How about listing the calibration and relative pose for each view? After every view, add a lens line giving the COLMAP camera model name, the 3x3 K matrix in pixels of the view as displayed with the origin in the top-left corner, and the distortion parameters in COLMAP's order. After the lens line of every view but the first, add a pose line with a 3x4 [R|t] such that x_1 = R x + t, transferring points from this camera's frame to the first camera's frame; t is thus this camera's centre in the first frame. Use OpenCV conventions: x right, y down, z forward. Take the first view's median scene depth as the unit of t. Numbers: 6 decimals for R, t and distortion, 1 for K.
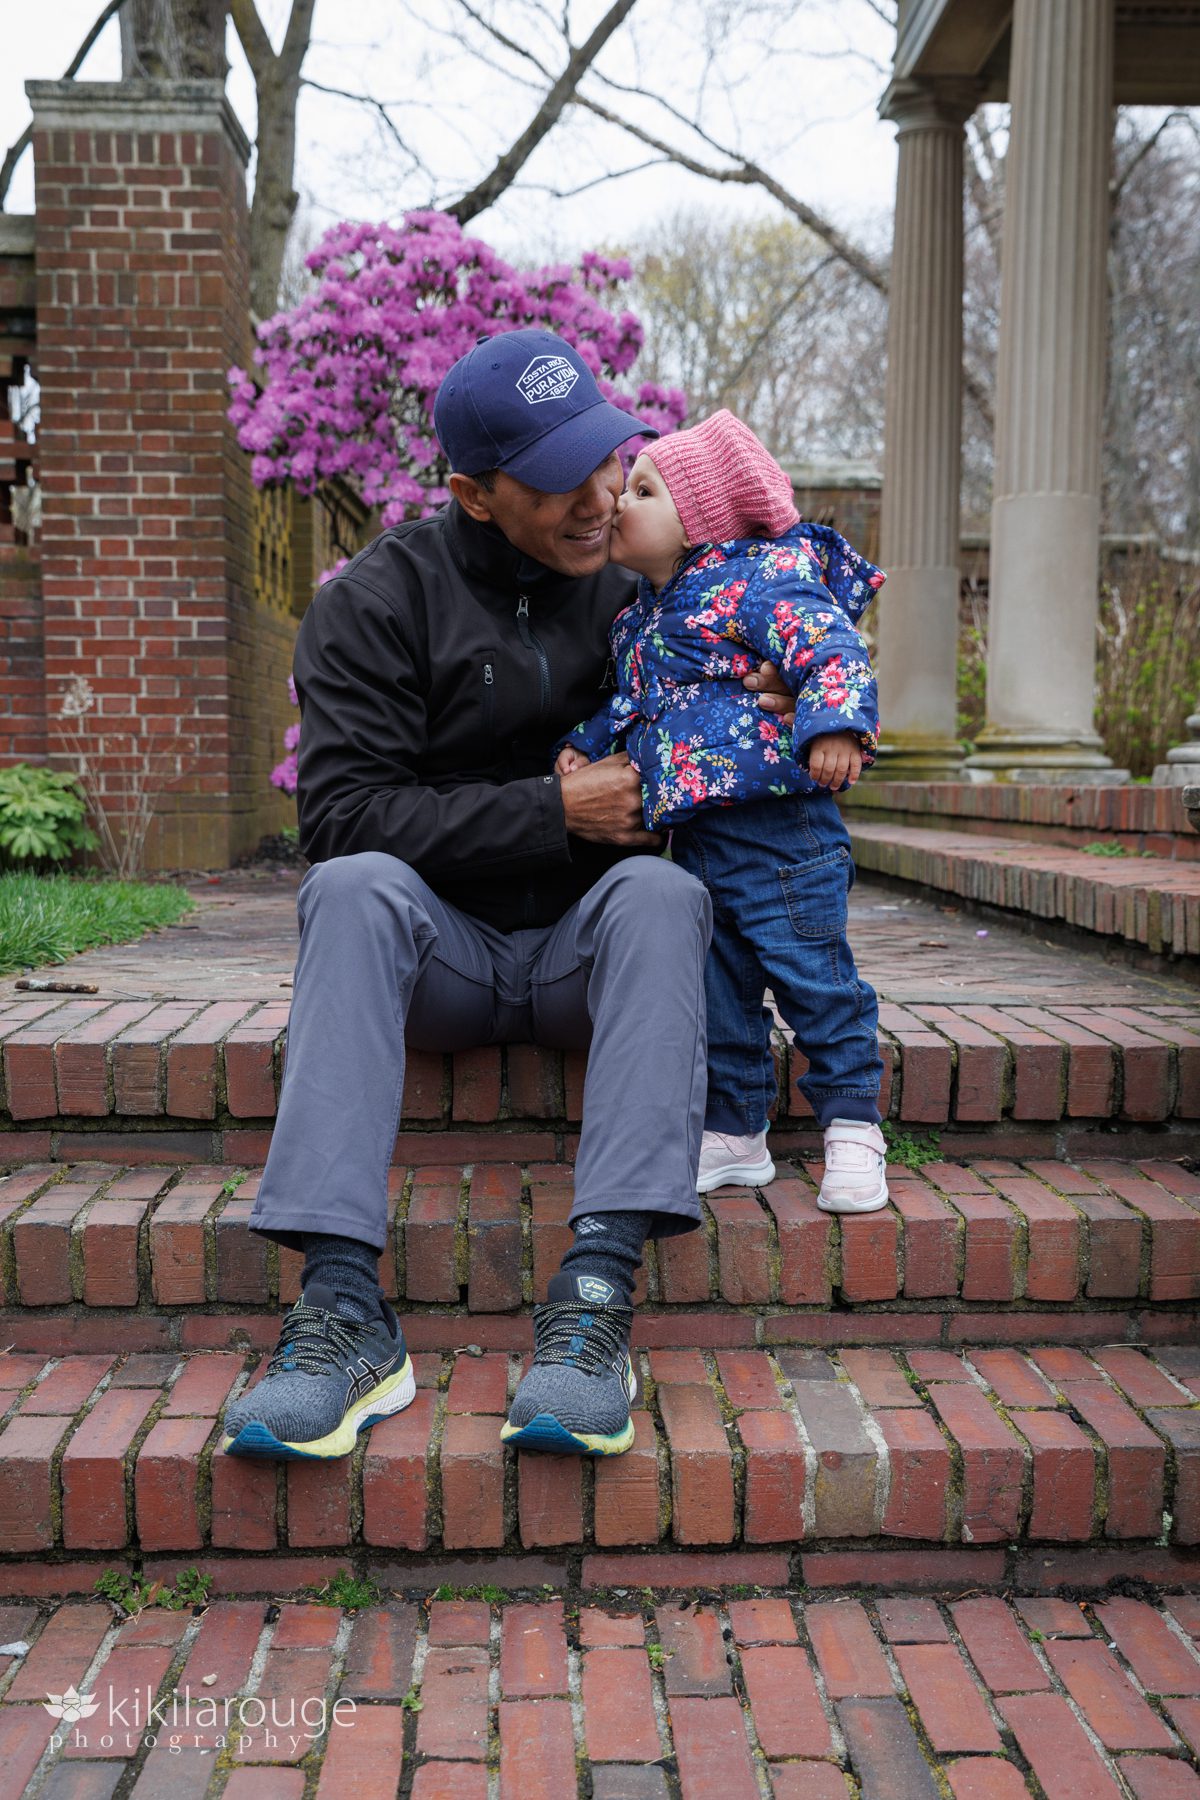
lens RADIAL K [[2009.6, 0, 601.8], [0, 2009.6, 1002.3], [0, 0, 1]] dist [-0.021557, 0.085046]
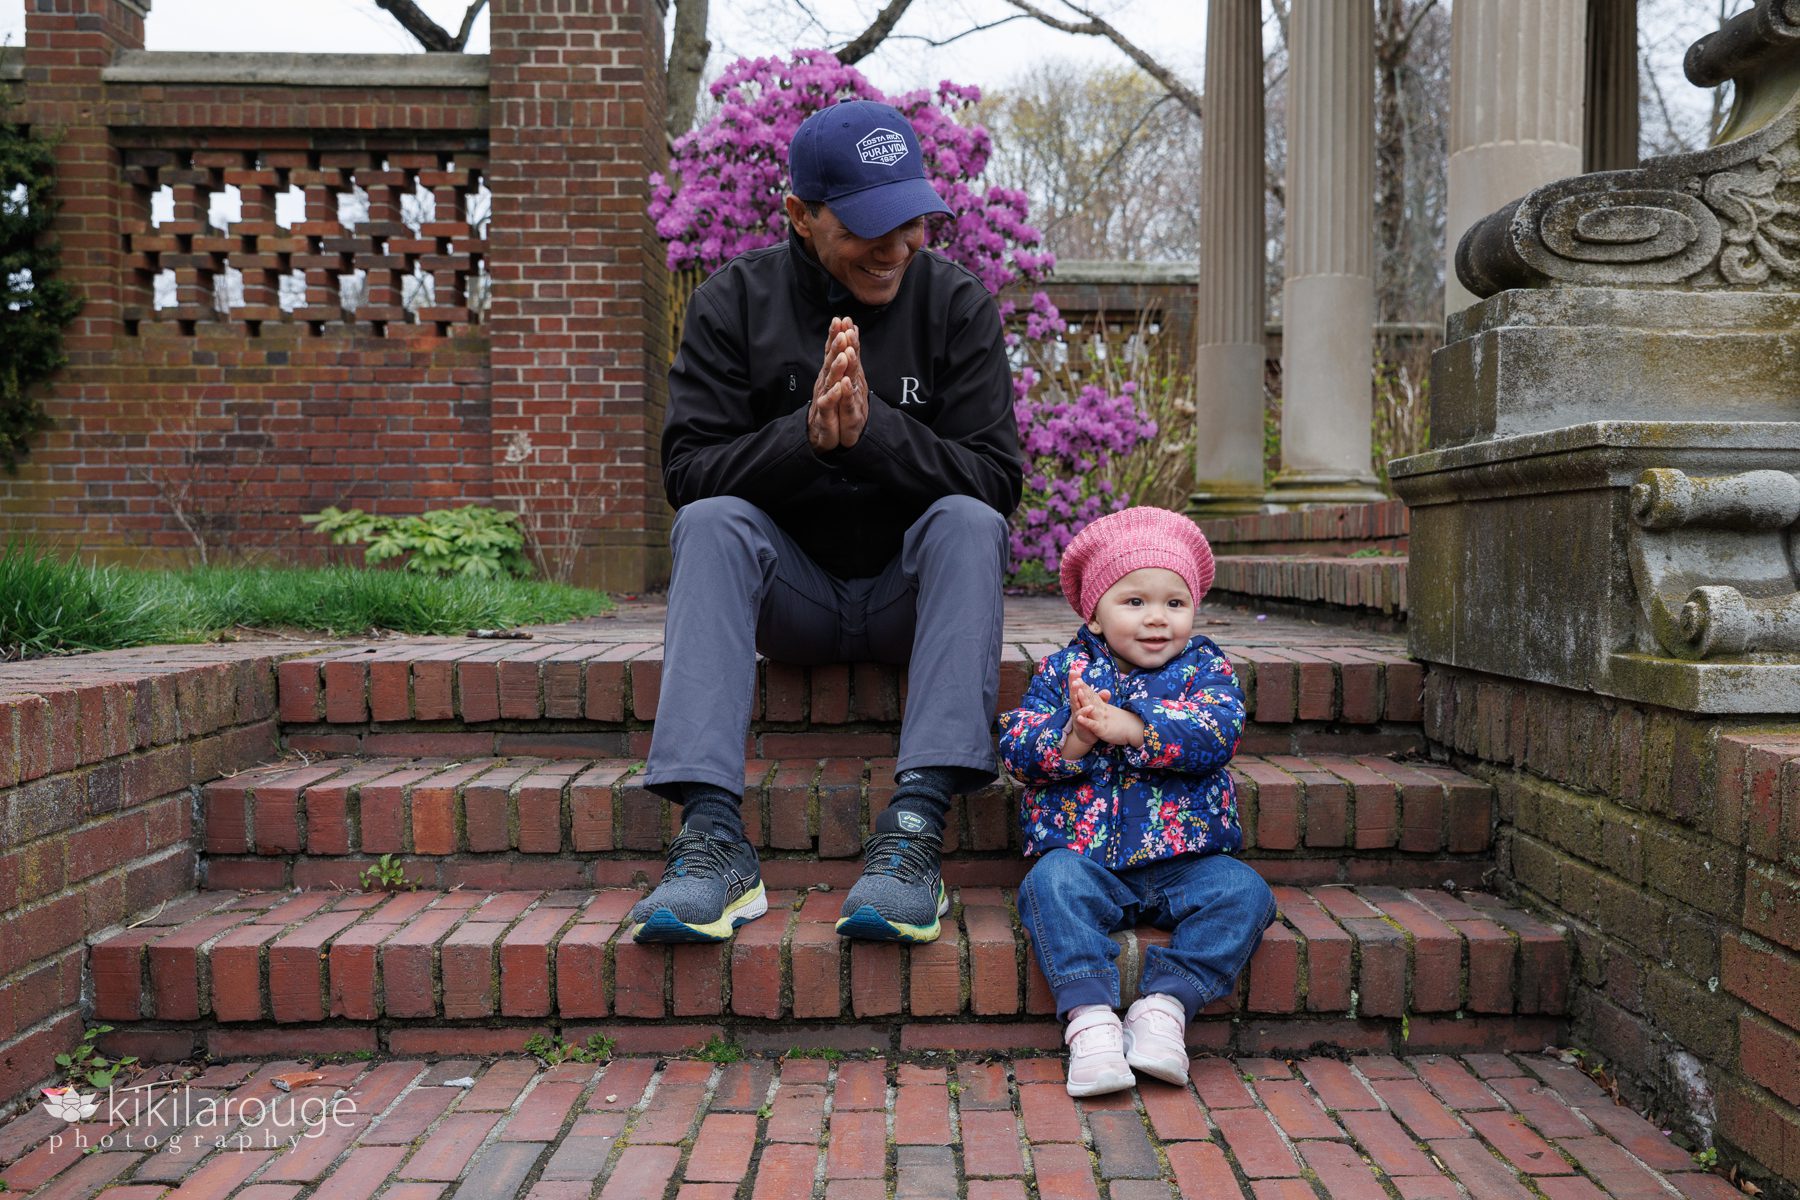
lens RADIAL K [[1771.7, 0, 969.5], [0, 1771.7, 639.9], [0, 0, 1]] dist [-0.032903, 0.024348]
pose [[0.999985, -0.003599, -0.004171, 0.010458], [0.003344, 0.998207, -0.059756, 0.025332], [0.004378, 0.059741, 0.998204, -0.039650]]
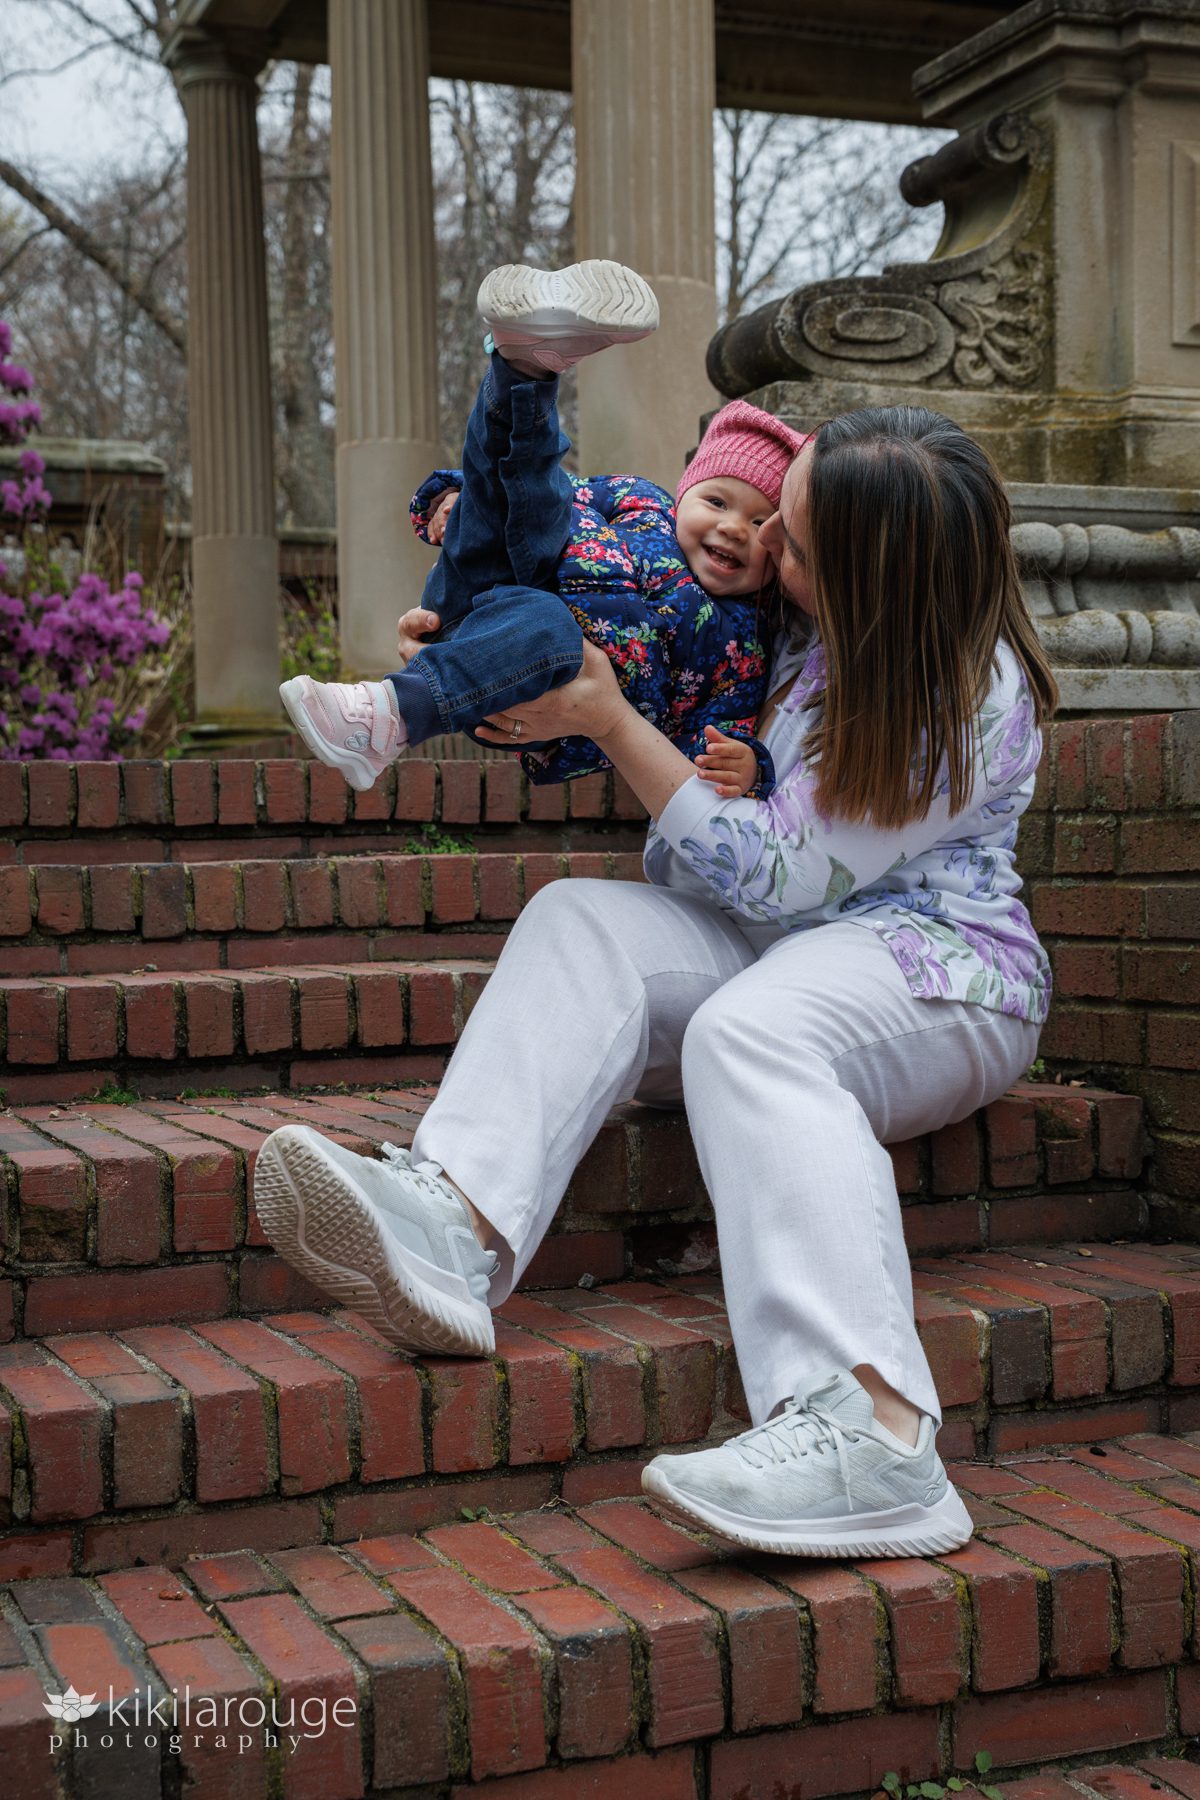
lens RADIAL K [[2457.1, 0, 600.0], [0, 2457.1, 900.0], [0, 0, 1]] dist [0.079010, -0.022729]
pose [[0.942058, -0.032336, 0.333889, -0.092727], [0.065652, 0.993867, -0.088983, 0.085829], [-0.328964, 0.105748, 0.938403, -0.155002]]
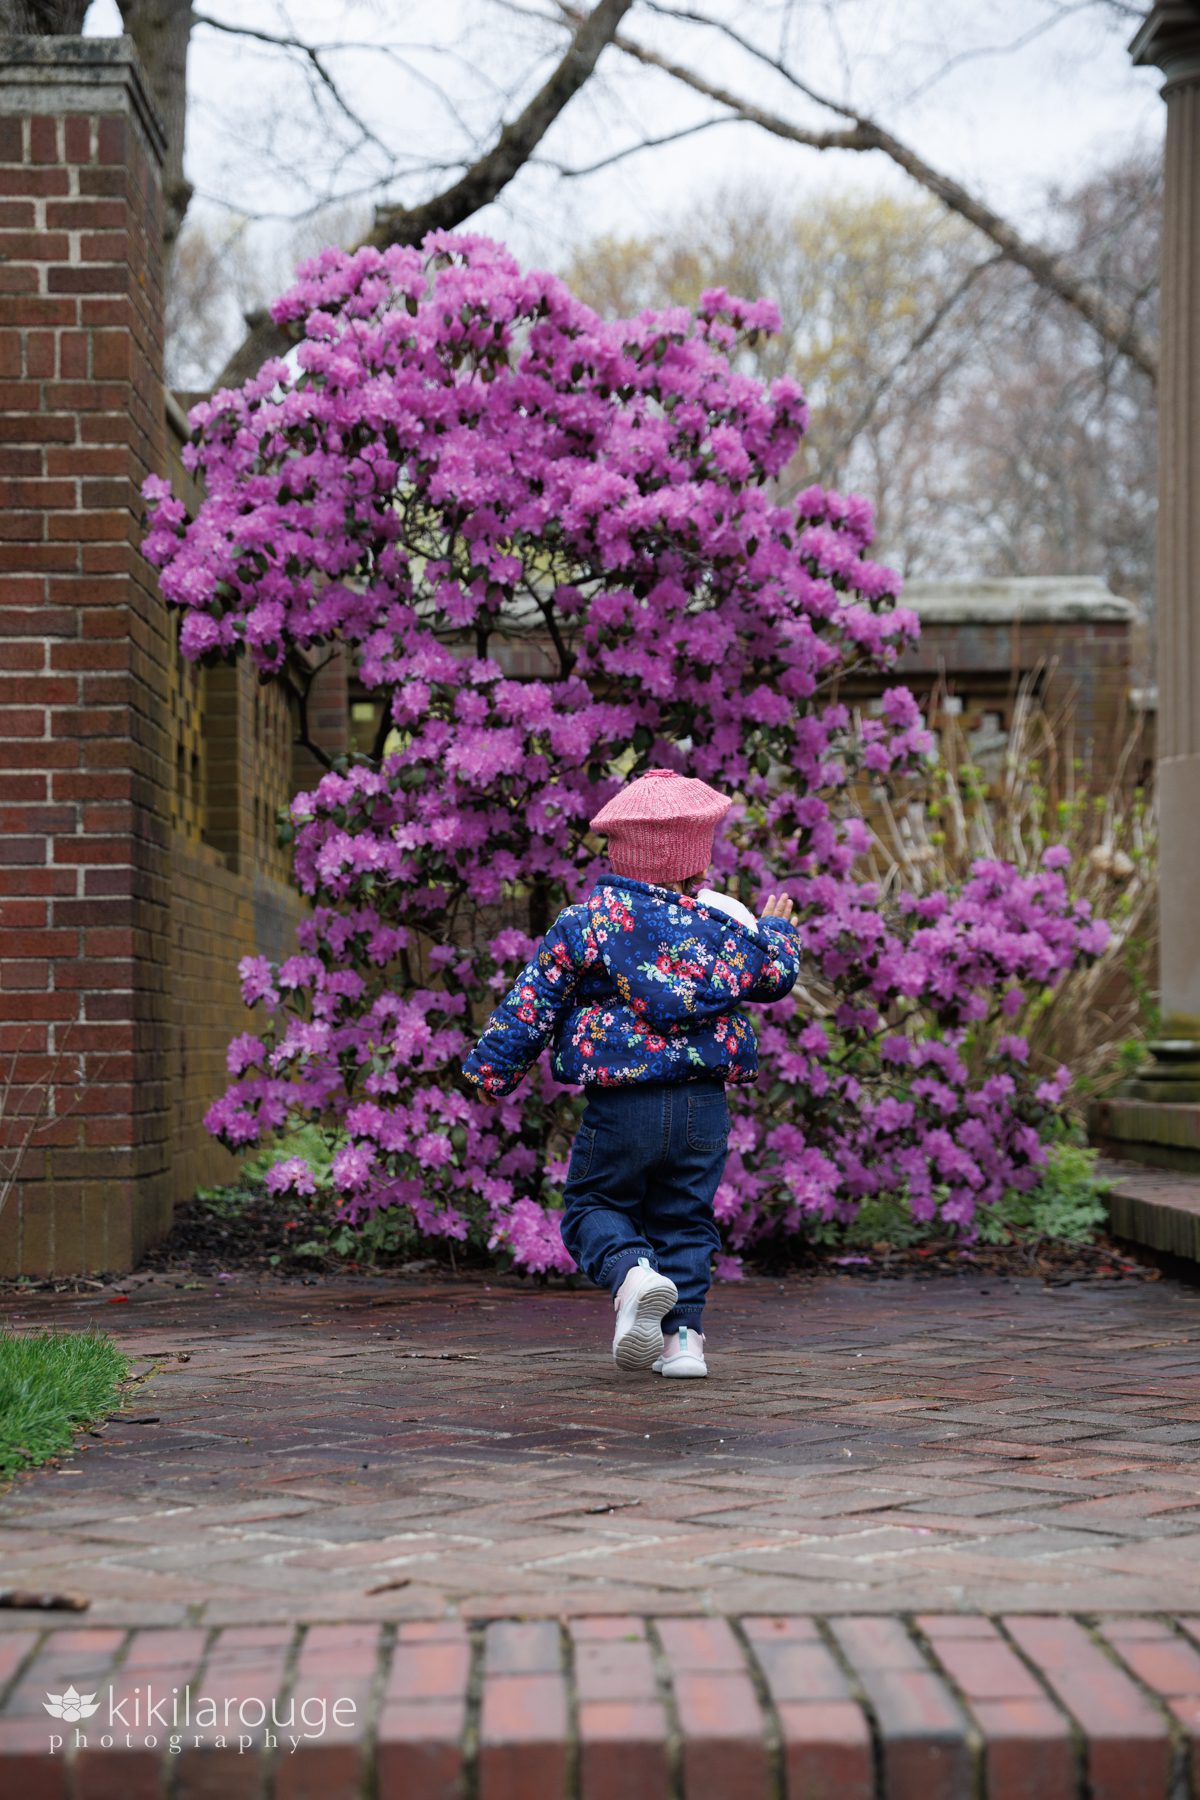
lens RADIAL K [[3196.9, 0, 575.7], [0, 3196.9, 933.5], [0, 0, 1]] dist [0.141440, -0.015409]
pose [[0.999806, -0.015780, -0.011769, -0.040044], [0.013873, 0.988968, -0.147481, -0.023379], [0.013966, 0.147289, 0.988995, 0.027182]]
